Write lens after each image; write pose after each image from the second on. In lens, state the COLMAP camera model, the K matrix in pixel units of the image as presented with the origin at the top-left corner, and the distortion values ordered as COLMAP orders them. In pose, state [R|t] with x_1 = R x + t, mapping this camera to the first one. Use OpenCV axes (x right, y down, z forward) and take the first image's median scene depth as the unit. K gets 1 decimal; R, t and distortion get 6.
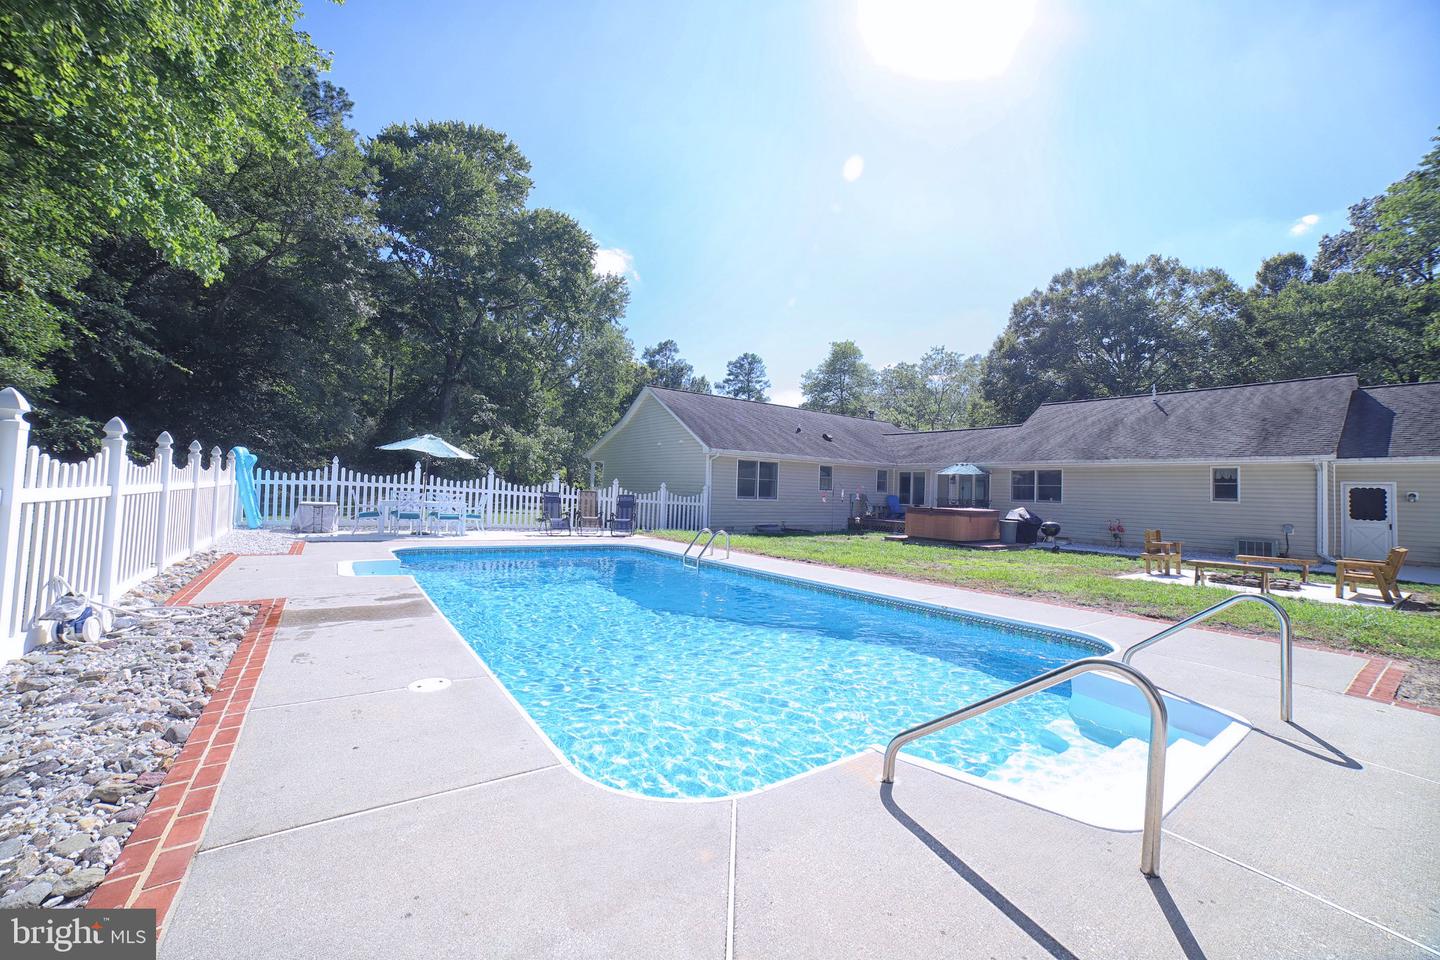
lens RADIAL K [[579.3, 0, 718.6], [0, 579.3, 473.4], [0, 0, 1]] dist [-0.106055, 0.037854]
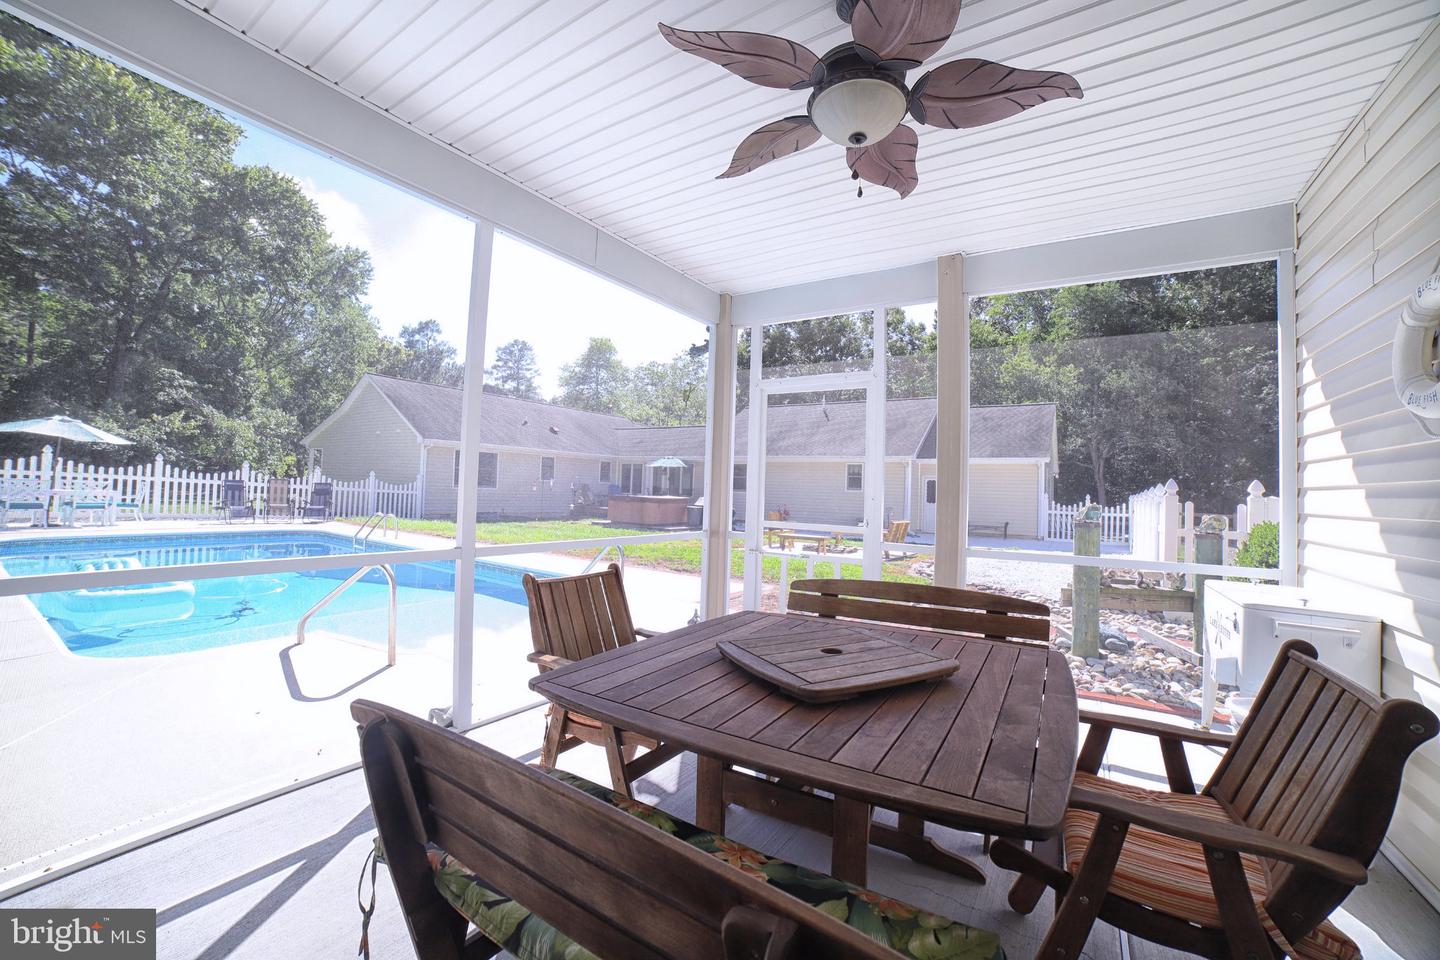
lens RADIAL K [[579.3, 0, 718.6], [0, 579.3, 473.4], [0, 0, 1]] dist [-0.106055, 0.037854]
pose [[0.932746, 0.008220, 0.360439, 0.073421], [-0.014233, 0.999800, 0.014032, -0.001581], [-0.360252, -0.018218, 0.932677, -0.083334]]
